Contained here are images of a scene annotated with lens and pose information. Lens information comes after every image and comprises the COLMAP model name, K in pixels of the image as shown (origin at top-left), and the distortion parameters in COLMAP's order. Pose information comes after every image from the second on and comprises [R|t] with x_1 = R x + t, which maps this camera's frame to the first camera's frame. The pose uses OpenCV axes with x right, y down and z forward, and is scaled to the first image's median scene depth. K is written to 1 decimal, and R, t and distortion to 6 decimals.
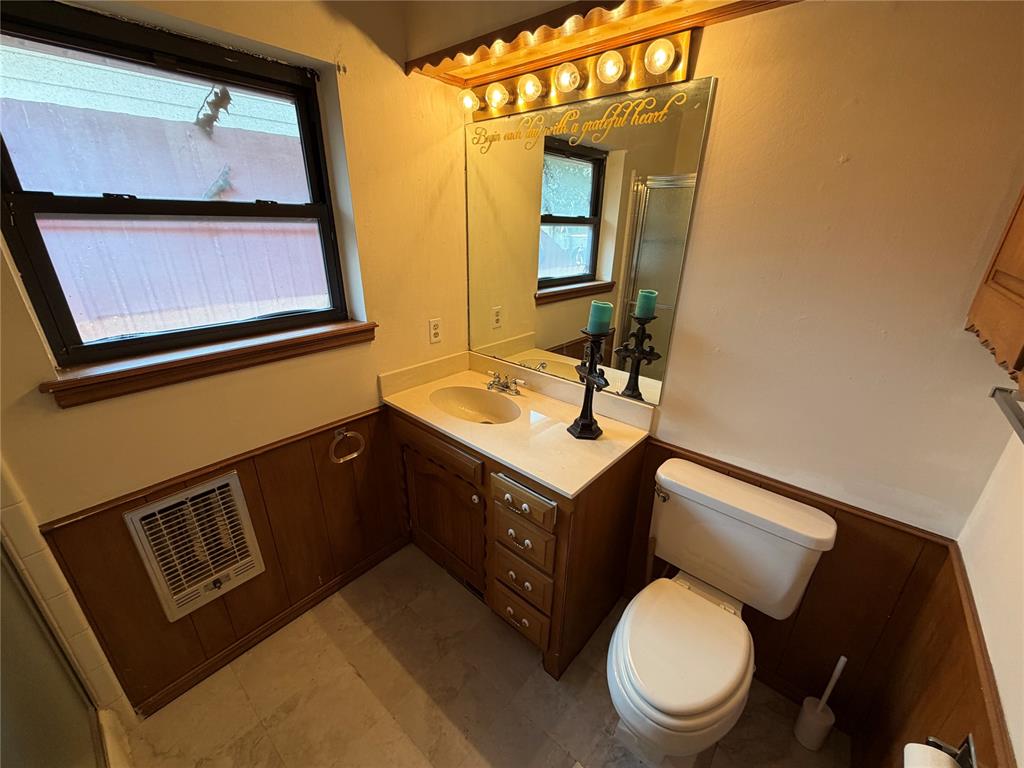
lens RADIAL K [[406.1, 0, 518.3], [0, 406.1, 381.8], [0, 0, 1]] dist [-0.002435, -0.000663]
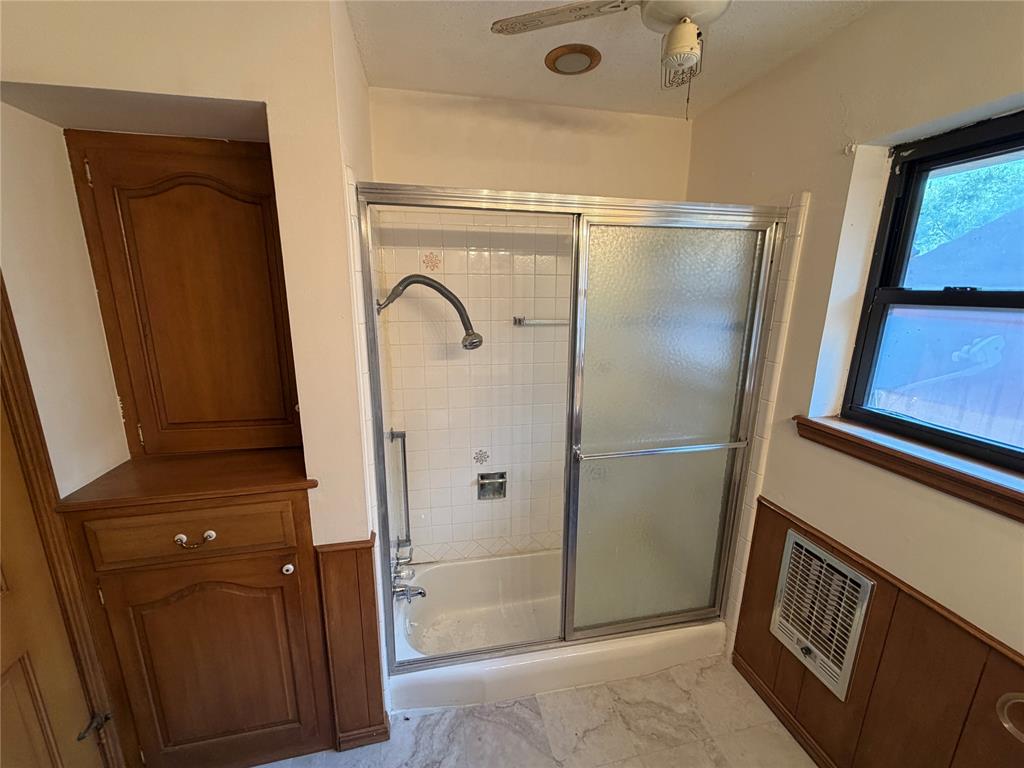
lens RADIAL K [[406.1, 0, 516.3], [0, 406.1, 389.2], [0, 0, 1]] dist [-0.002435, -0.000663]
pose [[-0.616592, 0.150366, -0.772790, 0.423604], [-0.316095, 0.851716, 0.417929, -0.276379], [0.721039, 0.501967, -0.477631, 0.702590]]
